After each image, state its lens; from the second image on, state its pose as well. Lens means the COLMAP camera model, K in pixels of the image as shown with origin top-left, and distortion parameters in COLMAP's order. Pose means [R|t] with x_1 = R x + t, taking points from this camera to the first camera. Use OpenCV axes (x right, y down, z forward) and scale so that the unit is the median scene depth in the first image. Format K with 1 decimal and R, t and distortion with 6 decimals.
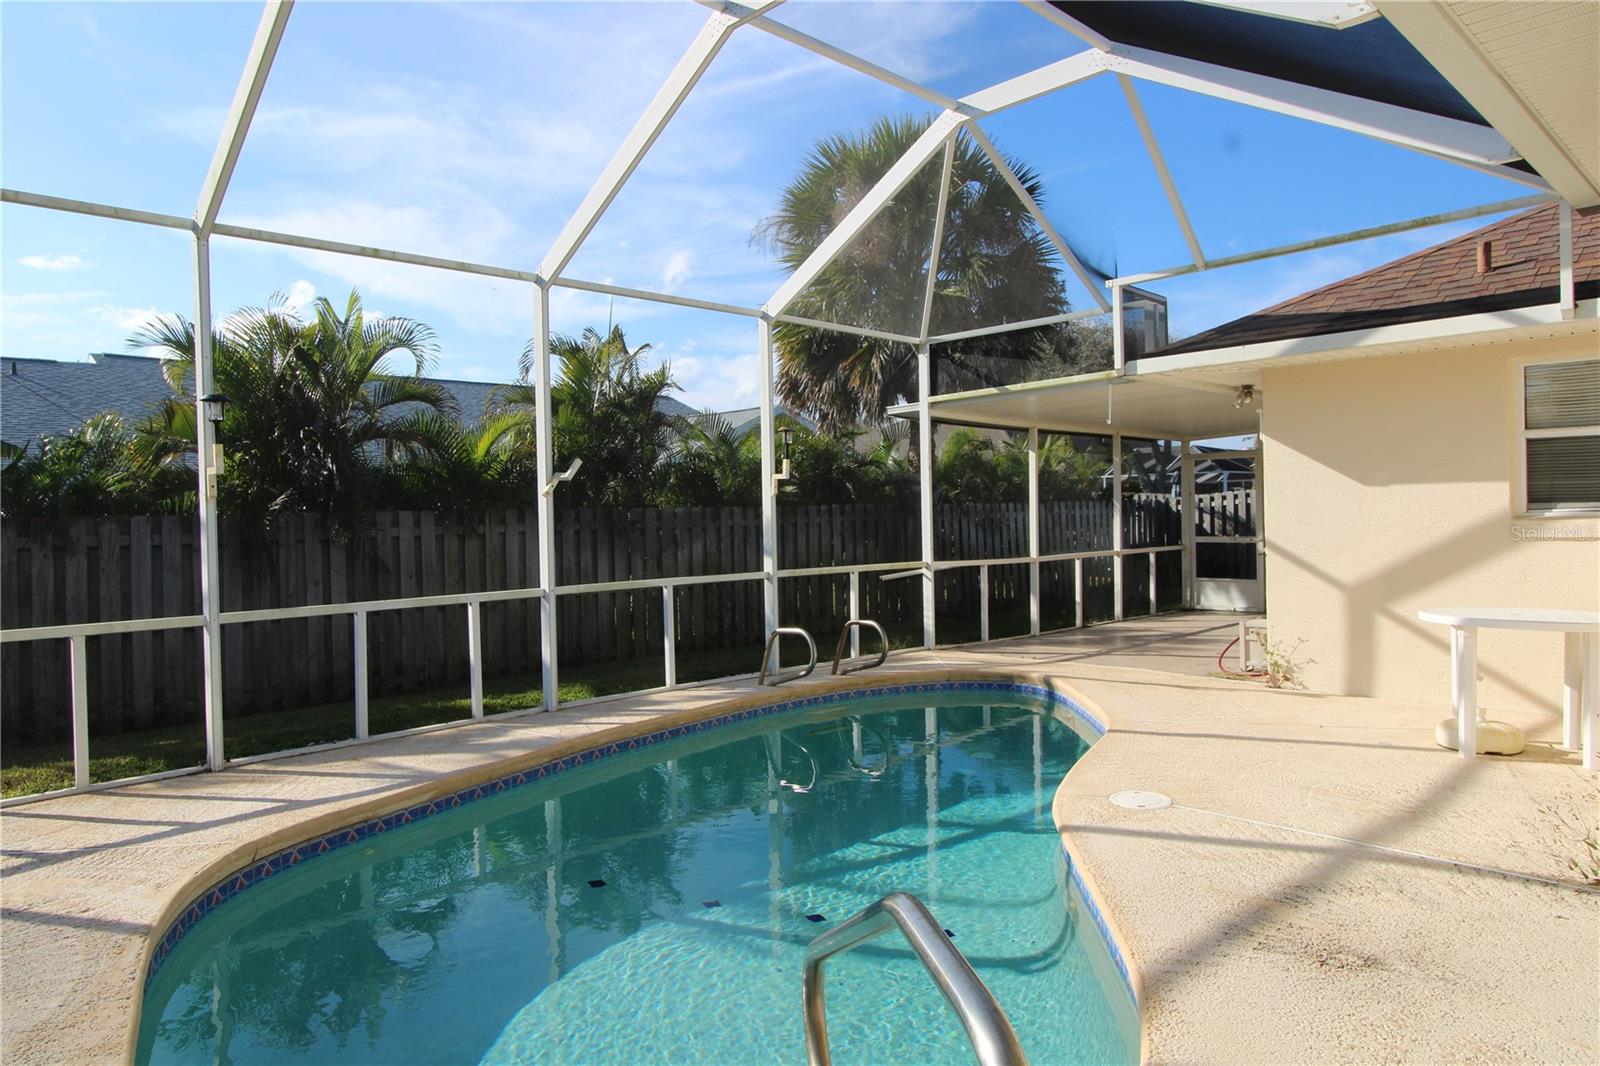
lens RADIAL K [[1011.1, 0, 797.4], [0, 1011.1, 529.0], [0, 0, 1]] dist [0.007309, 0.002300]
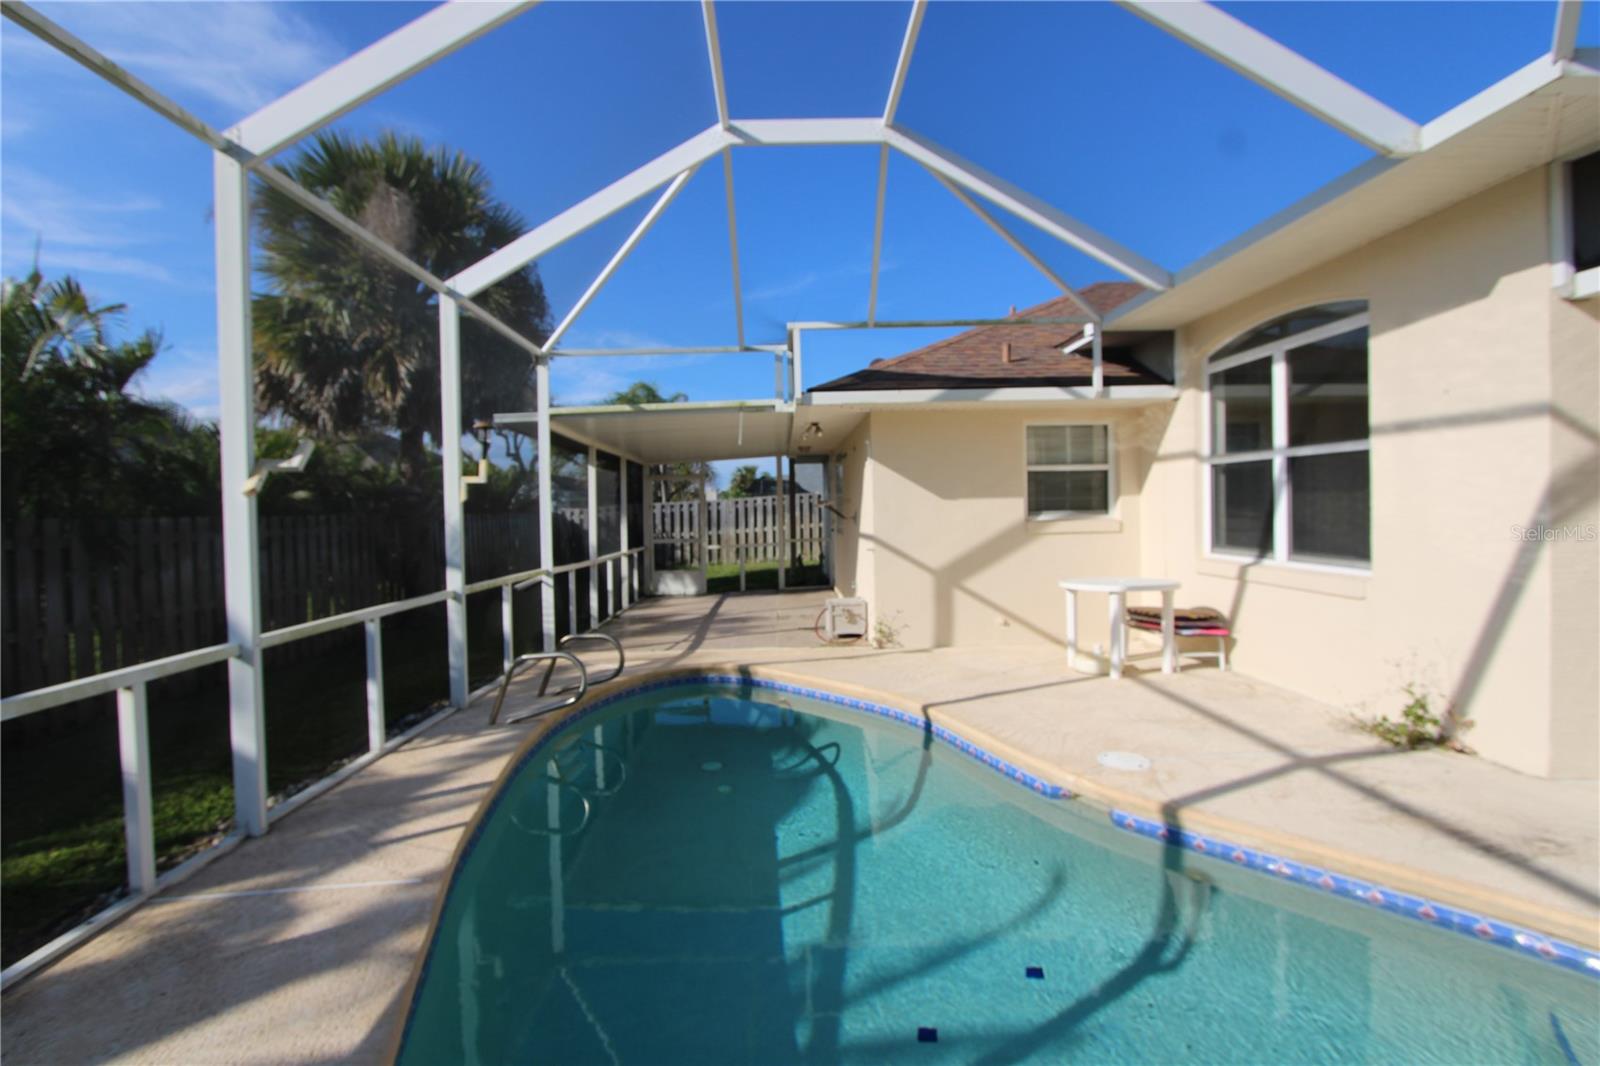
lens RADIAL K [[741.7, 0, 793.8], [0, 741.7, 527.9], [0, 0, 1]] dist [-0.015347, 0.003194]
pose [[0.689539, -0.013039, 0.724131, -0.317579], [0.019551, 0.999809, -0.000614, -0.005311], [-0.723985, 0.014581, 0.689662, 0.397116]]
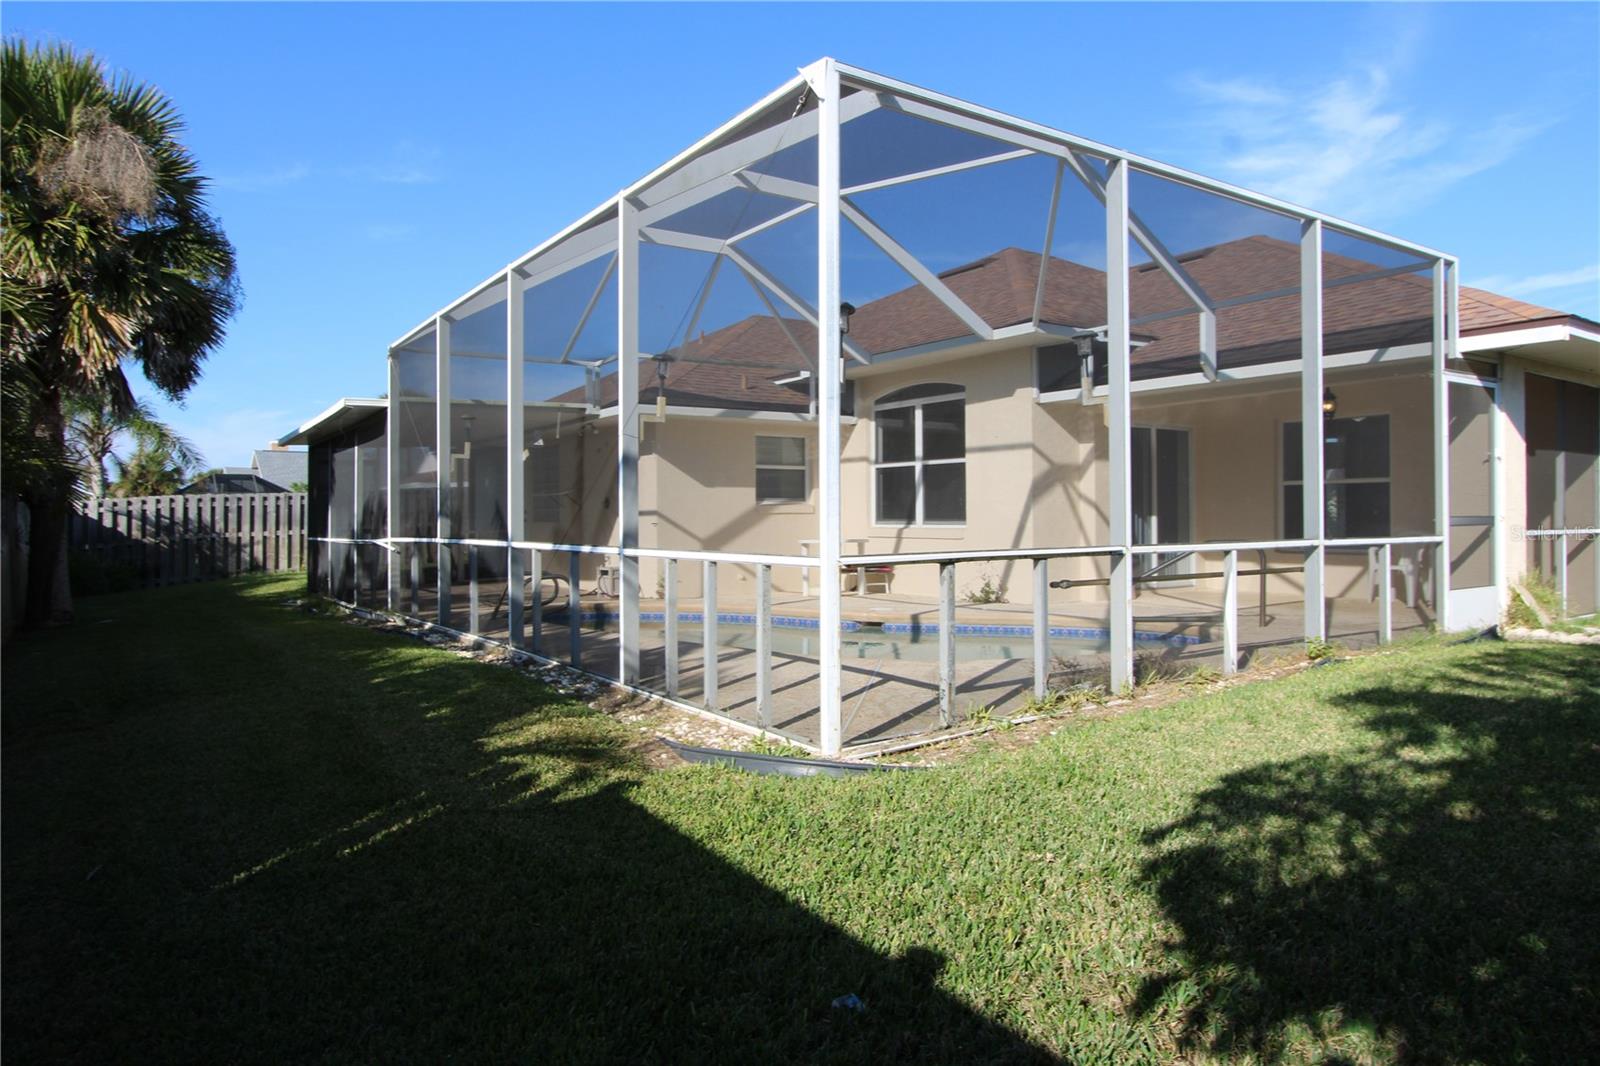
lens RADIAL K [[1011.1, 0, 798.0], [0, 1011.1, 531.6], [0, 0, 1]] dist [0.007309, 0.002300]
pose [[0.192239, 0.004707, 0.981337, -1.172755], [0.021679, 0.999724, -0.009043, 0.057337], [-0.981109, 0.023013, 0.192084, 0.423950]]
